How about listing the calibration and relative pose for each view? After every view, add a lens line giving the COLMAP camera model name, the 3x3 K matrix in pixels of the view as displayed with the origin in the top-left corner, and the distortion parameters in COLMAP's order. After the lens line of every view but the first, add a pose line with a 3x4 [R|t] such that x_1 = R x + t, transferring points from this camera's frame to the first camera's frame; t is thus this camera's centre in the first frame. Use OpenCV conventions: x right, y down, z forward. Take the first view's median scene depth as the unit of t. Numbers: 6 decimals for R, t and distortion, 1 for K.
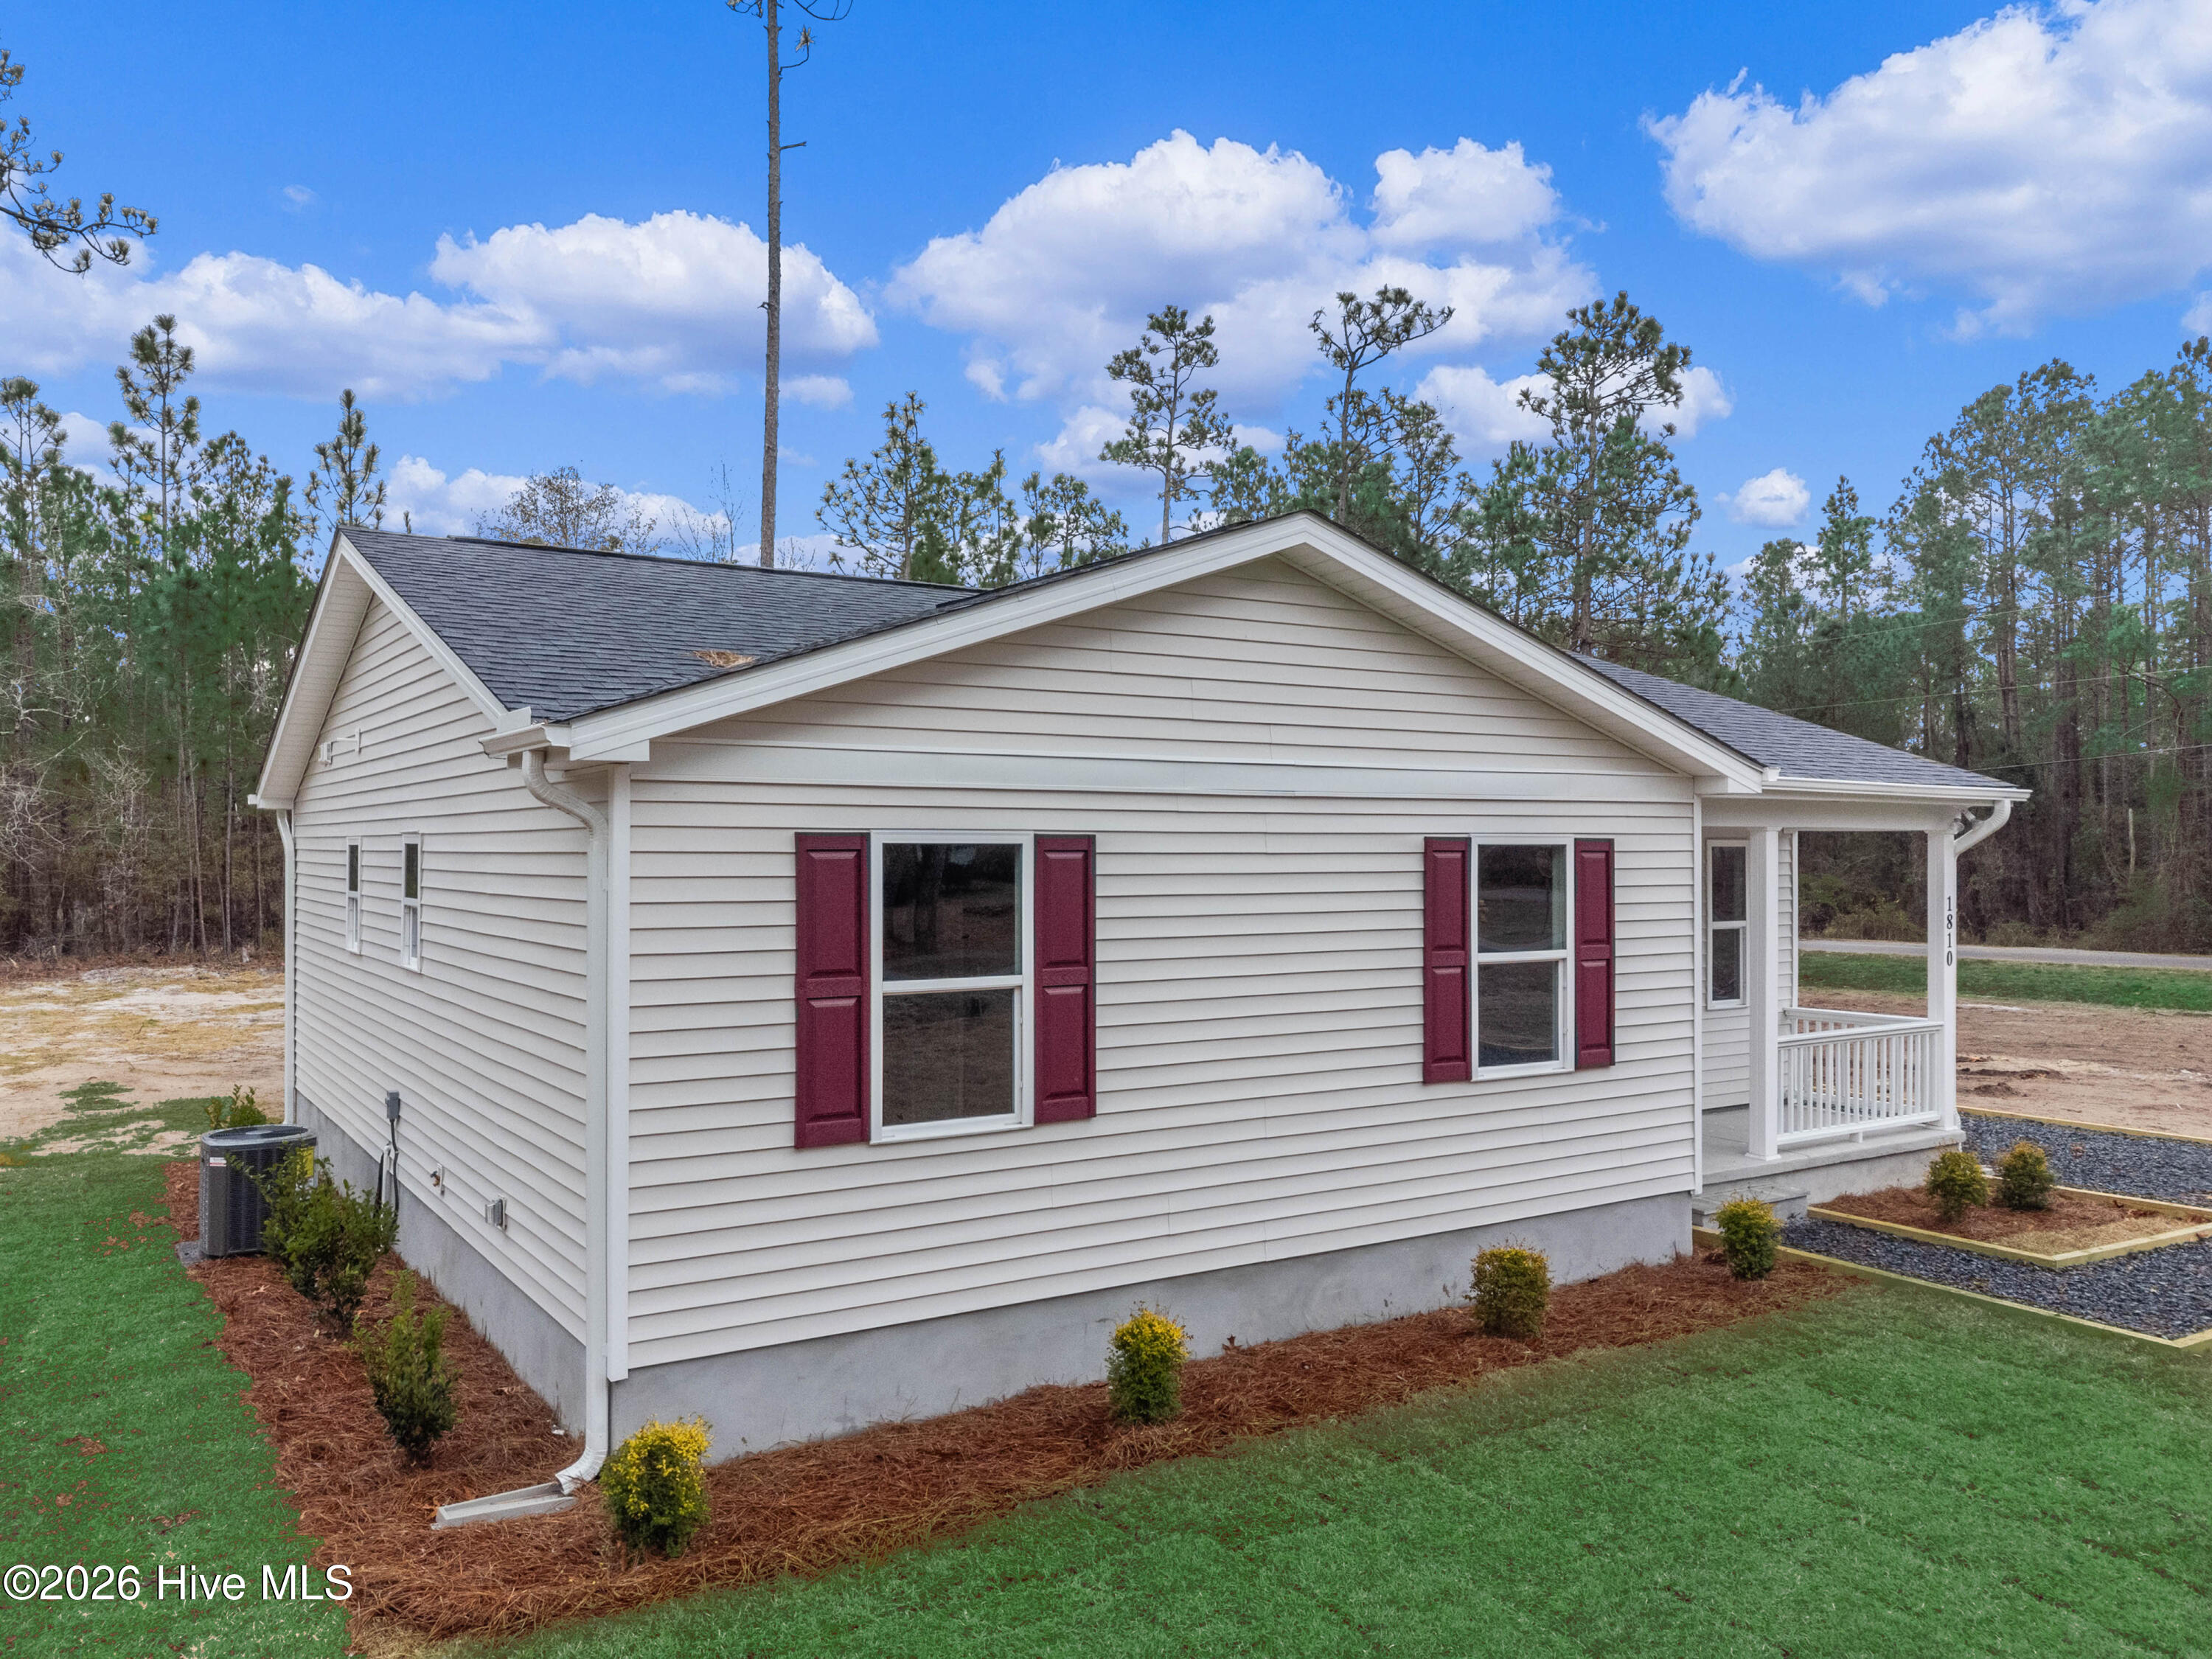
lens RADIAL K [[1669.1, 0, 1105.5], [0, 1669.1, 845.4], [0, 0, 1]] dist [0.025613, -0.001566]
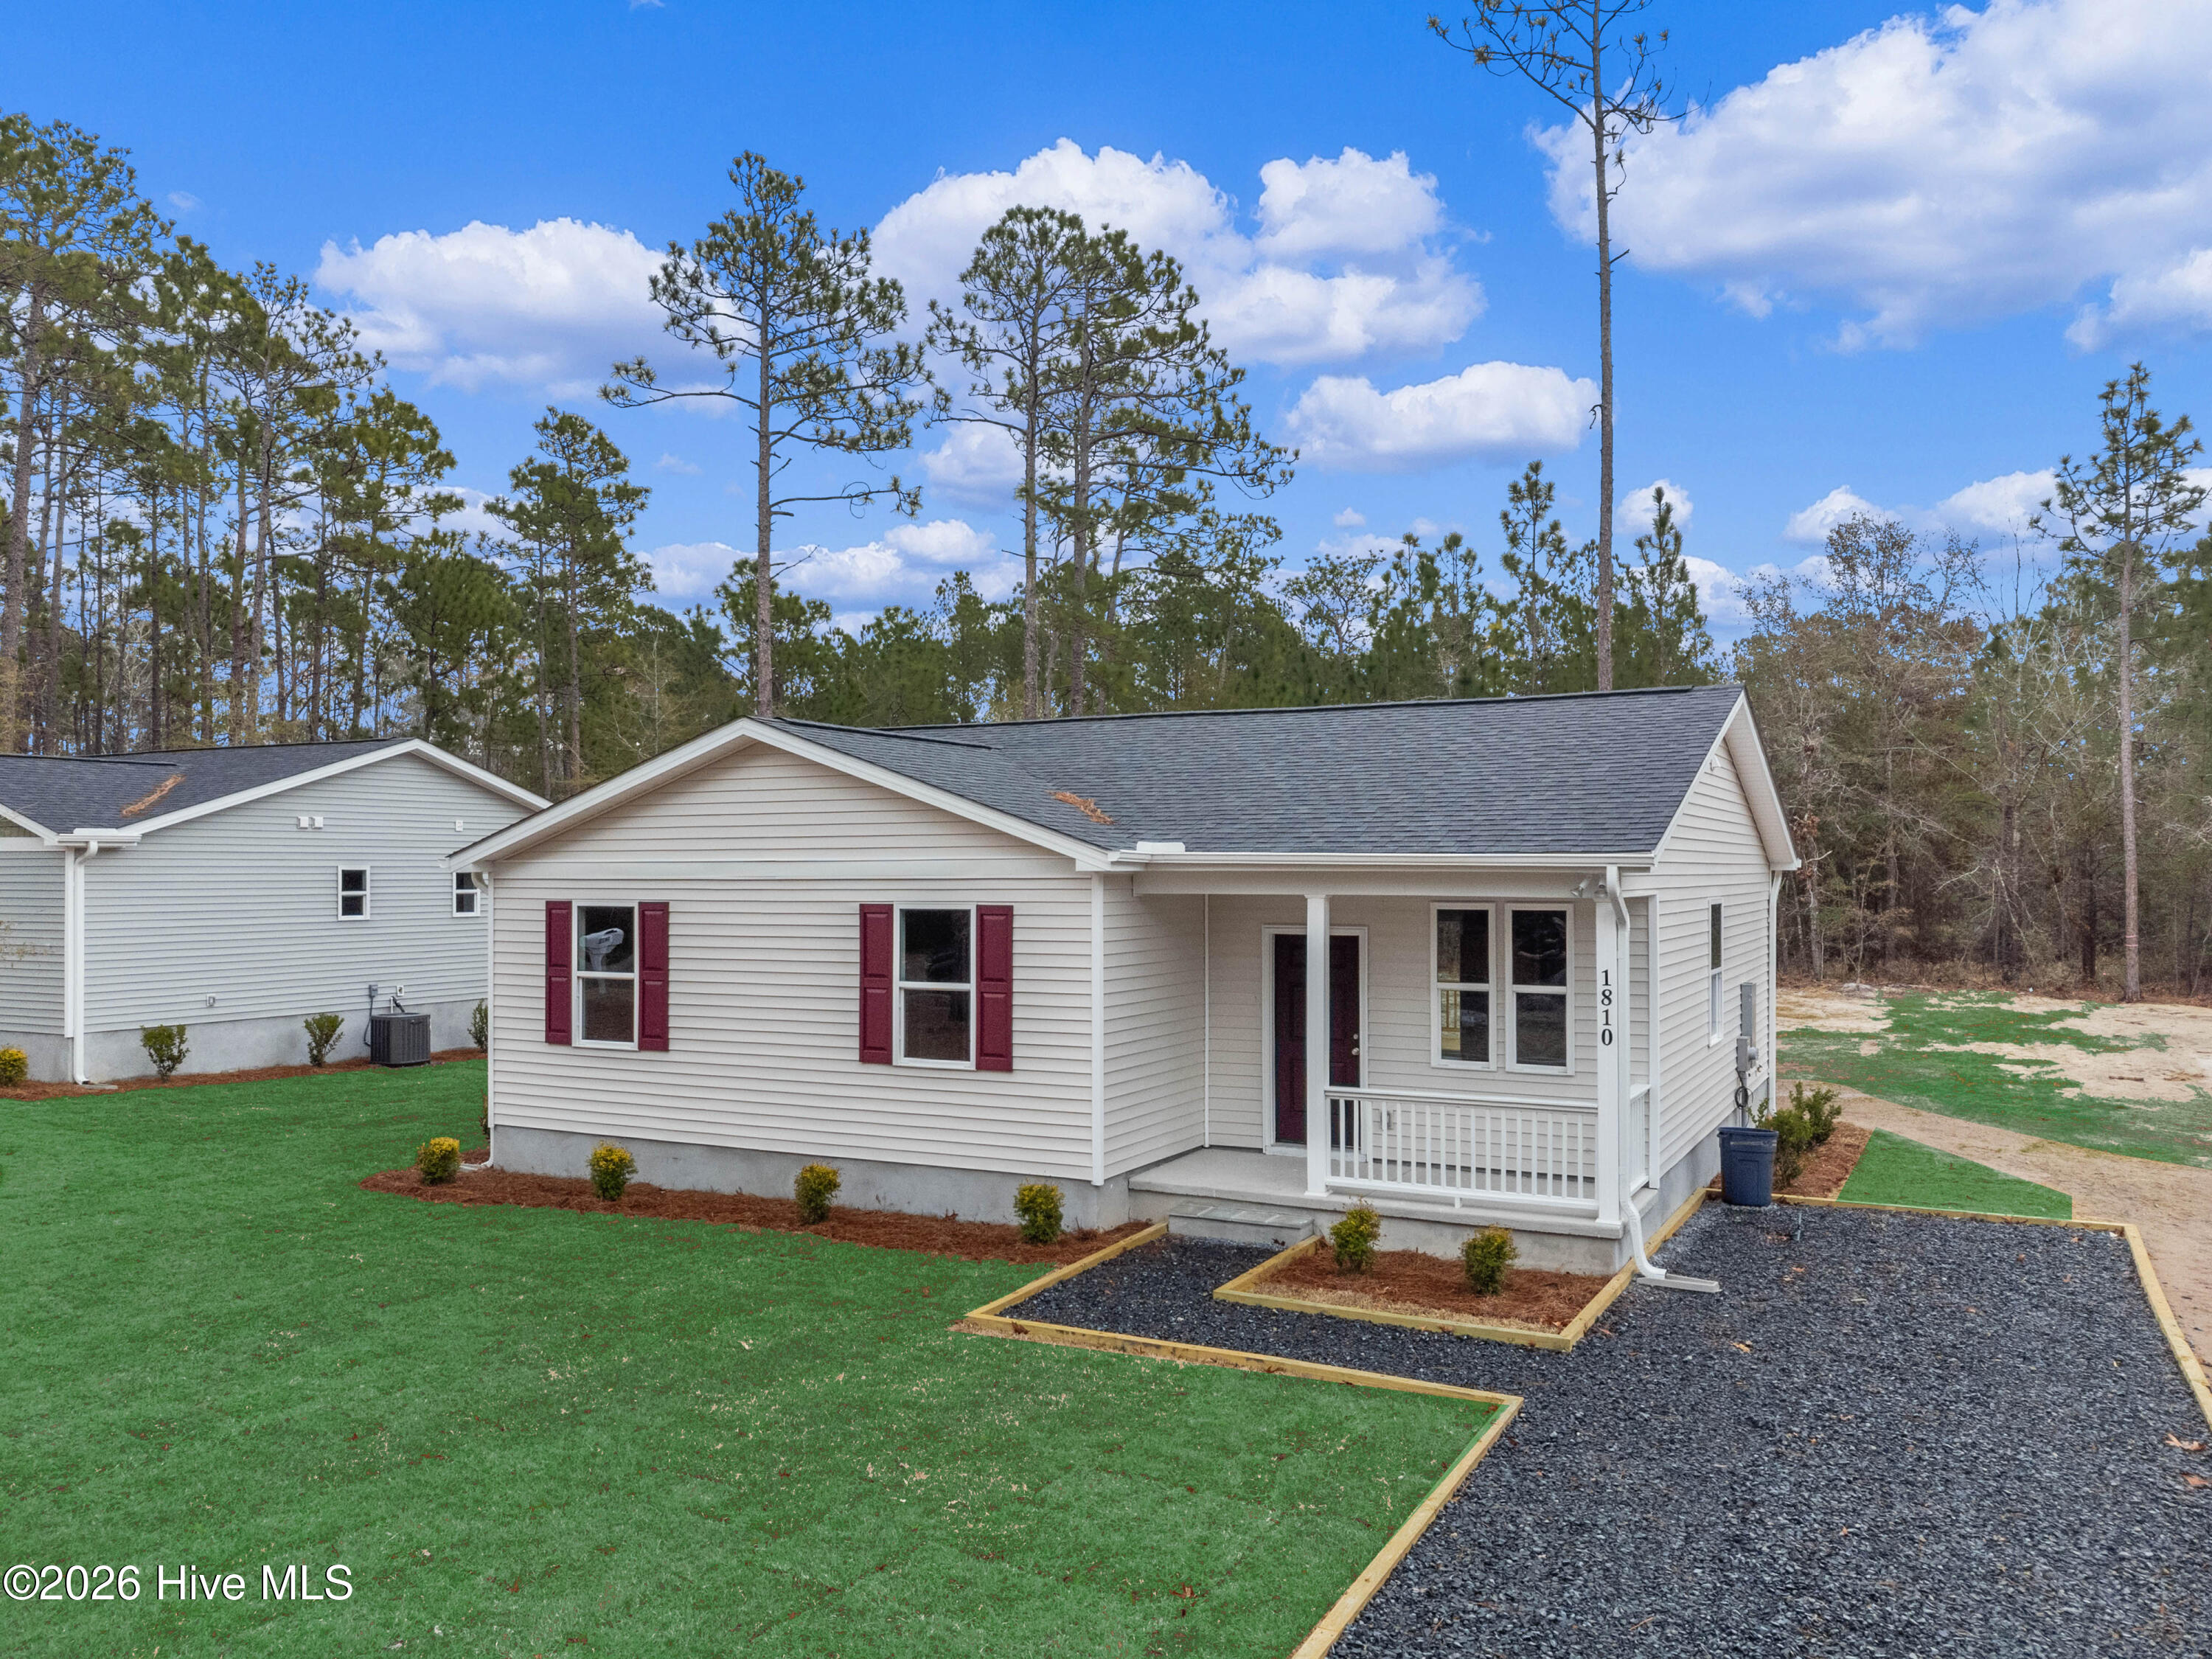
lens RADIAL K [[1669.1, 0, 1105.5], [0, 1669.1, 845.4], [0, 0, 1]] dist [0.025613, -0.001566]
pose [[0.489723, -0.014836, -0.871752, 1.204800], [0.005077, 0.999887, -0.014165, -0.026369], [0.871863, 0.002511, 0.489743, 0.315070]]
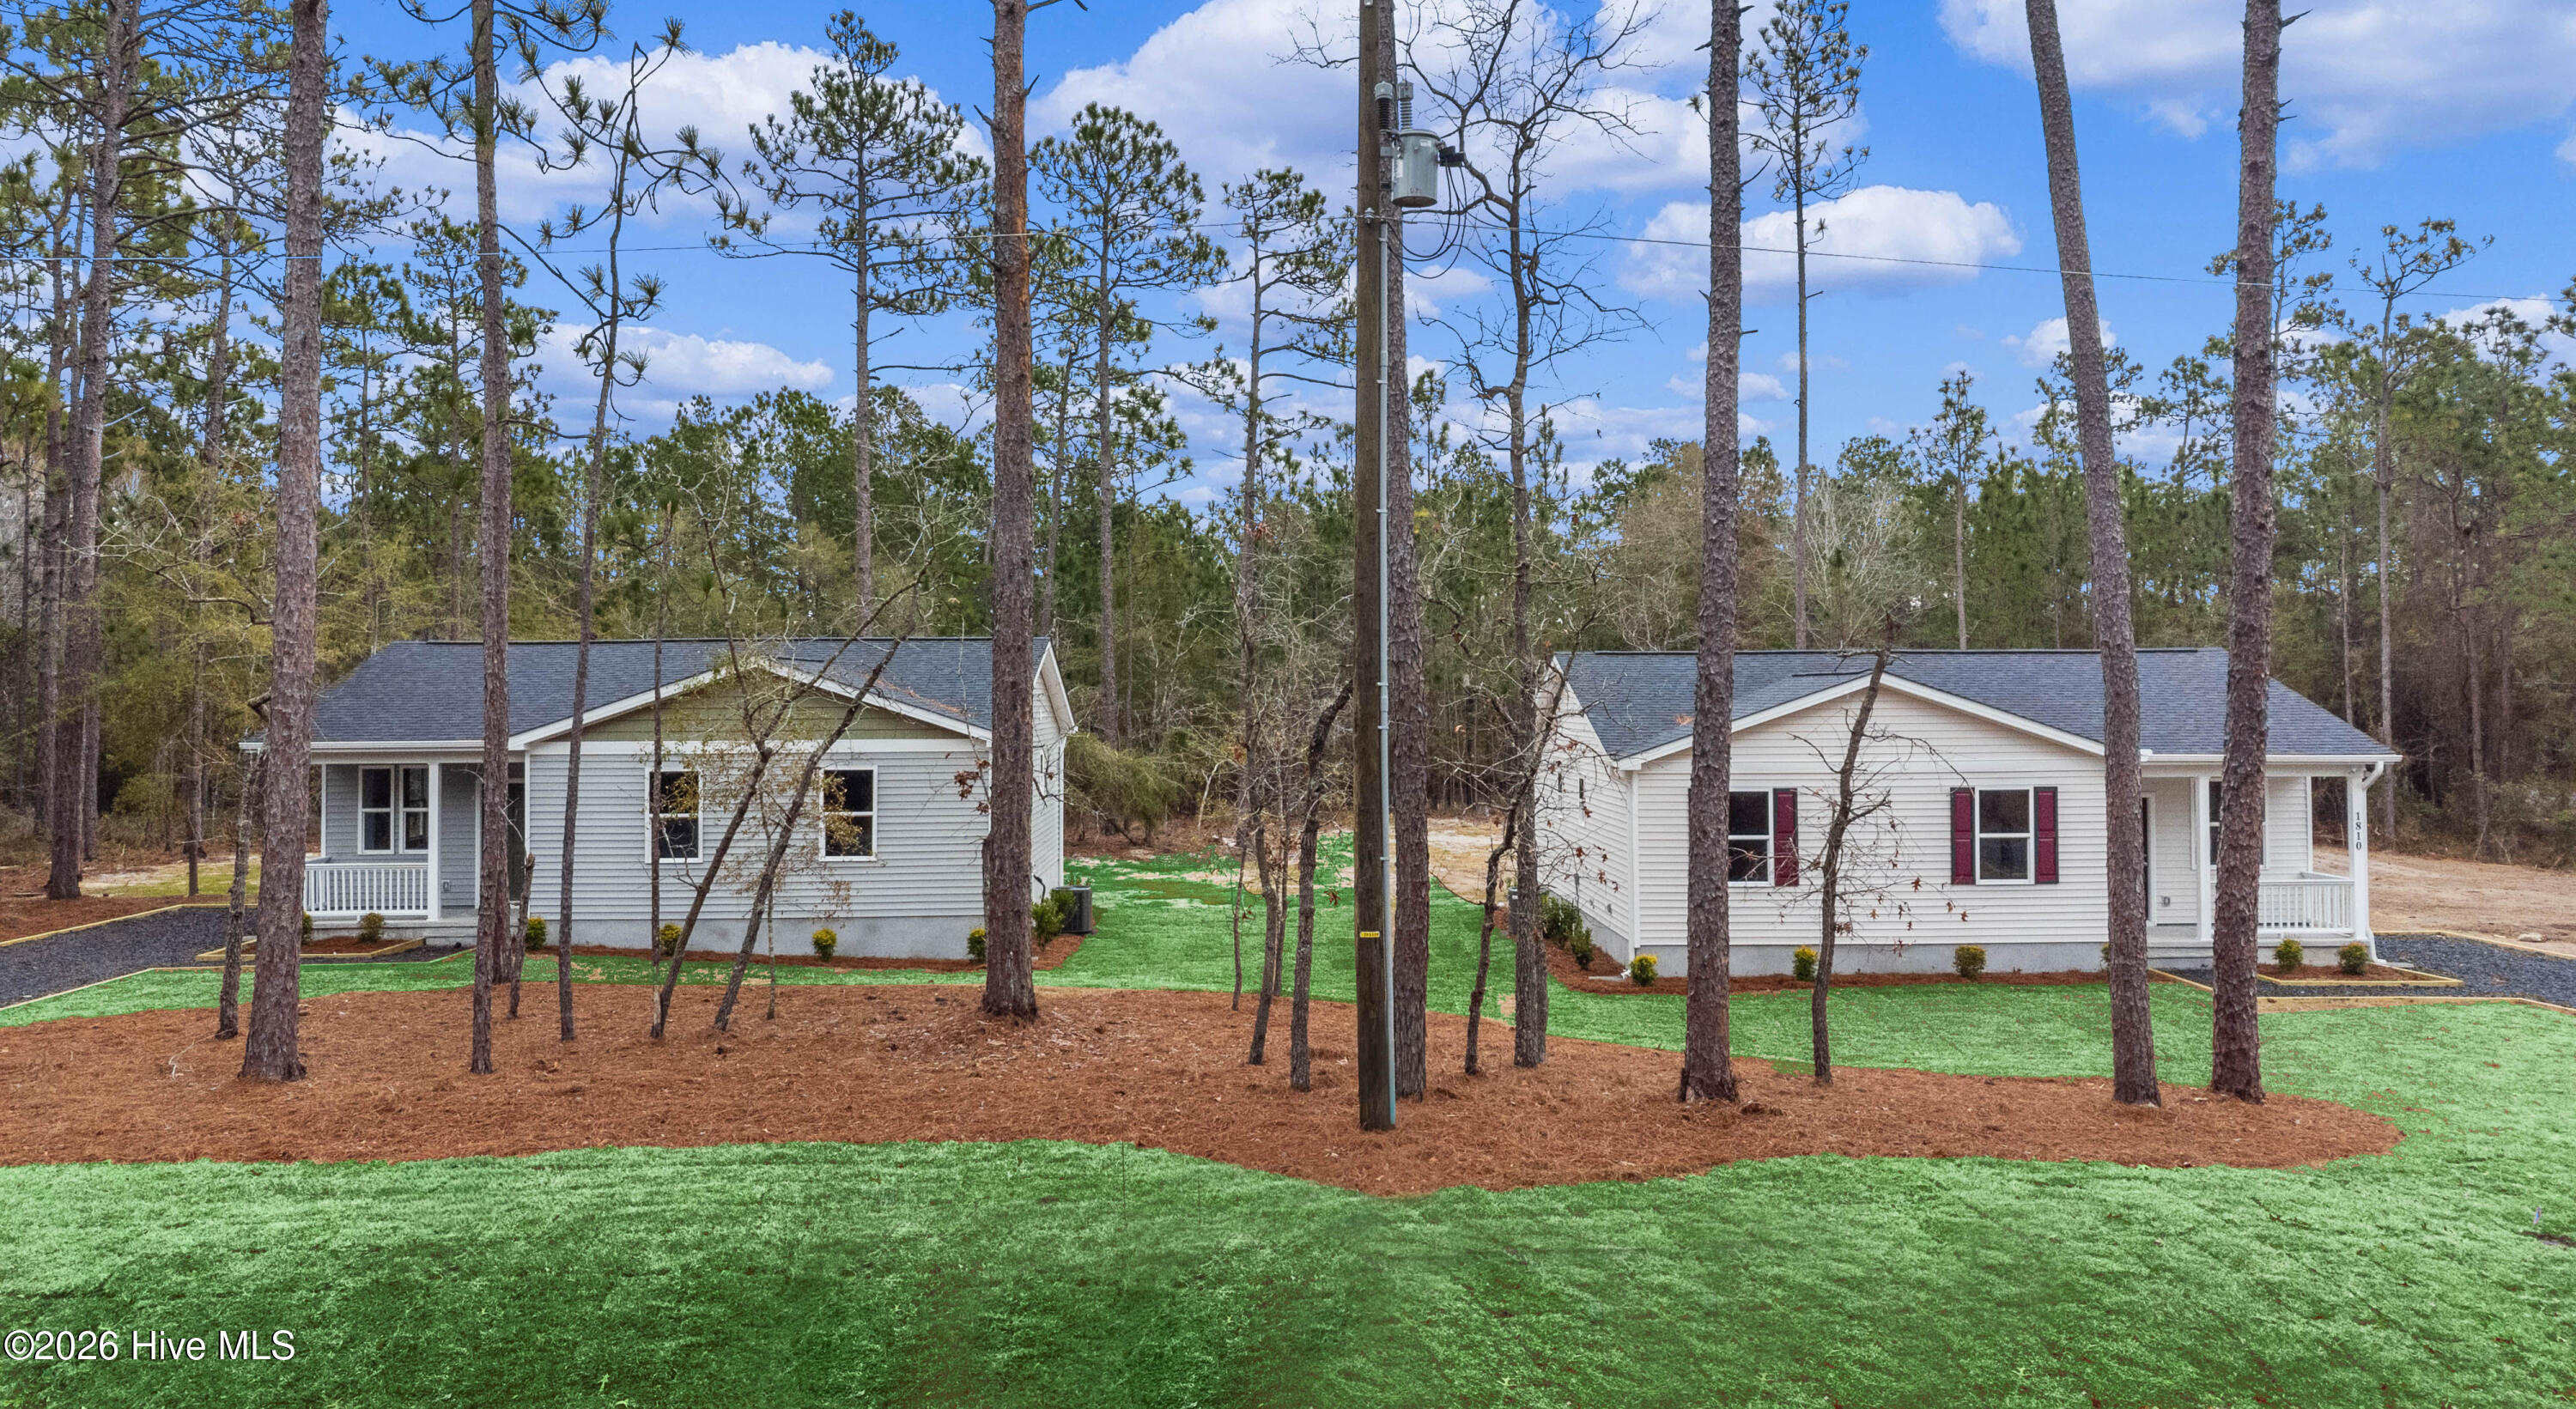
lens RADIAL K [[1927.0, 0, 1262.2], [0, 1927.0, 652.1], [0, 0, 1]] dist [0.000797, 0.001238]
pose [[0.844677, -0.018545, -0.534955, 0.638873], [0.008793, 0.999746, -0.020773, -0.115602], [0.535204, 0.012842, 0.844625, -1.485224]]
